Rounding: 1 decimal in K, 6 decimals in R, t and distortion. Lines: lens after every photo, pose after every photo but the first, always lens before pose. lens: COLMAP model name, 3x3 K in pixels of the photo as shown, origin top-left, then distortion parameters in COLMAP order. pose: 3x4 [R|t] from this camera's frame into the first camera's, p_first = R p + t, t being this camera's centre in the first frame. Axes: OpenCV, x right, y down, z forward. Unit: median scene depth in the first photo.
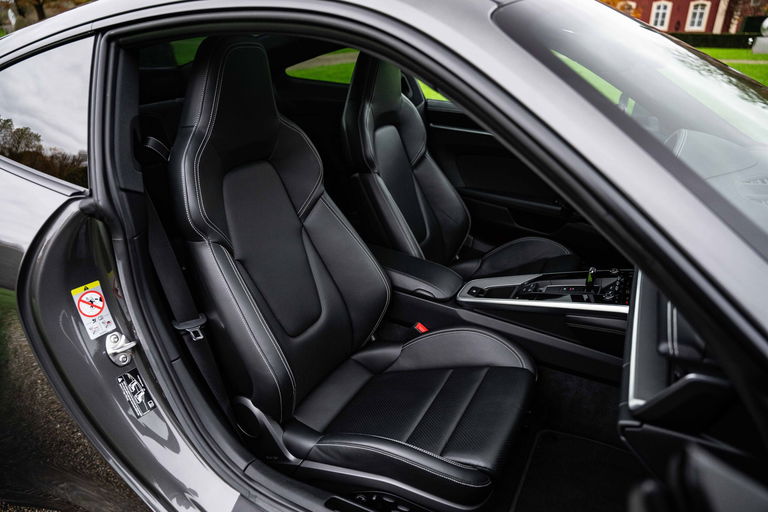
lens RADIAL K [[543.1, 0, 384.0], [0, 543.1, 256.0], [0, 0, 1]] dist [-0.155077, 0.118689]
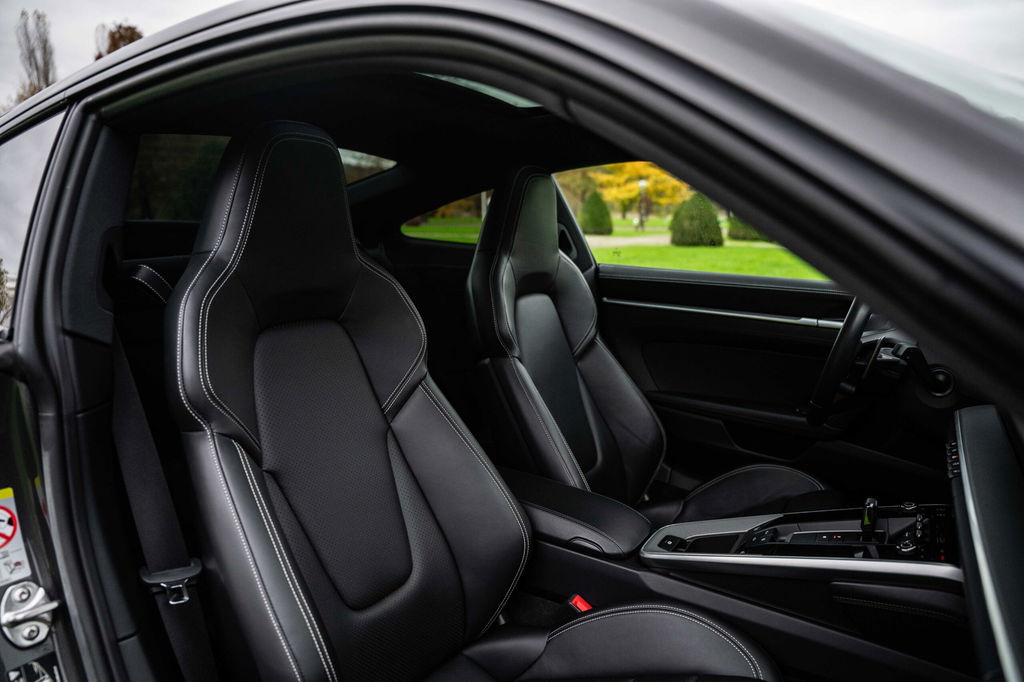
lens RADIAL K [[724.1, 0, 512.0], [0, 724.1, 341.0], [0, 0, 1]] dist [-0.155077, 0.118689]
pose [[0.997962, 0.006562, -0.063467, 0.042920], [-0.021649, 0.970517, -0.240057, 0.043138], [0.060021, 0.240942, 0.968682, 0.180236]]
